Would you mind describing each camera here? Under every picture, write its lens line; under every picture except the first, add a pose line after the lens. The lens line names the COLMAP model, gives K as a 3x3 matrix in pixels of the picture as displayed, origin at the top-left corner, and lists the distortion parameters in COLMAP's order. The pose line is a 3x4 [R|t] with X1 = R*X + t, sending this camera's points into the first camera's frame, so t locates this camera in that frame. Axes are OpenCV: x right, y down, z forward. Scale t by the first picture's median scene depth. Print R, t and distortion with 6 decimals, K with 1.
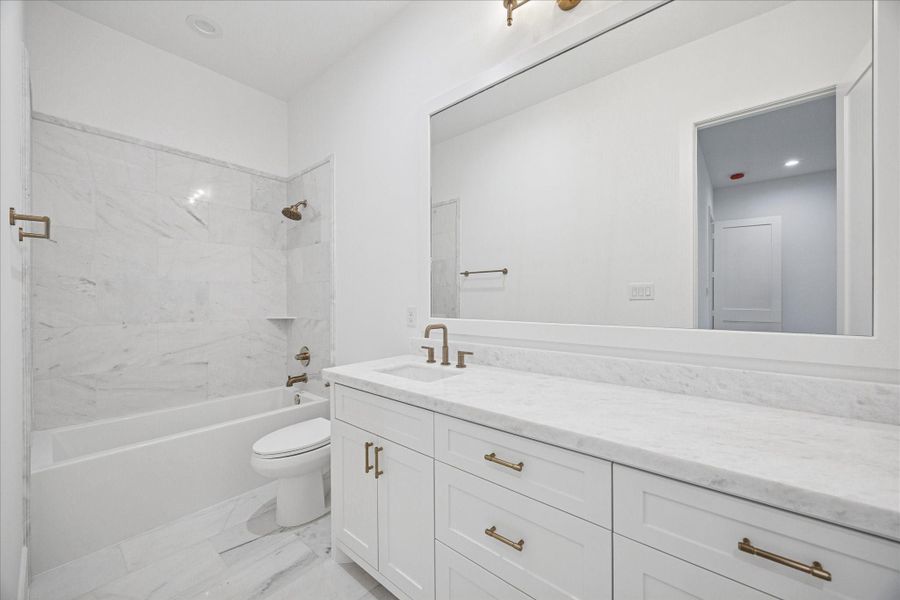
lens RADIAL K [[342.9, 0, 453.4], [0, 342.9, 299.0], [0, 0, 1]] dist [-0.000316, -0.000014]
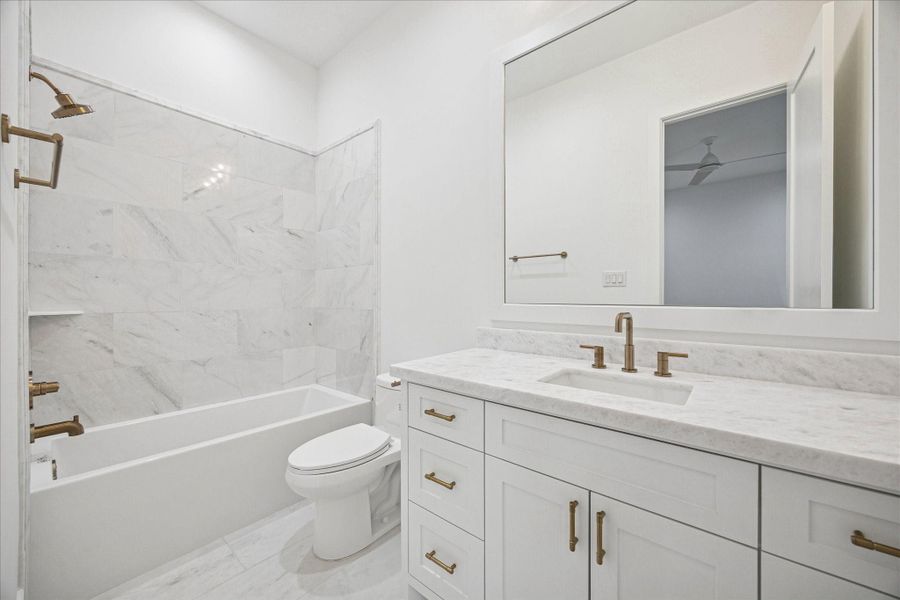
lens RADIAL K [[344.5, 0, 452.0], [0, 344.5, 294.8], [0, 0, 1]] dist [0.000275, -0.000119]
pose [[0.999913, -0.012510, 0.004118, -0.370884], [0.012462, 0.999857, 0.011415, 0.022502], [-0.004260, -0.011362, 0.999926, 0.289848]]
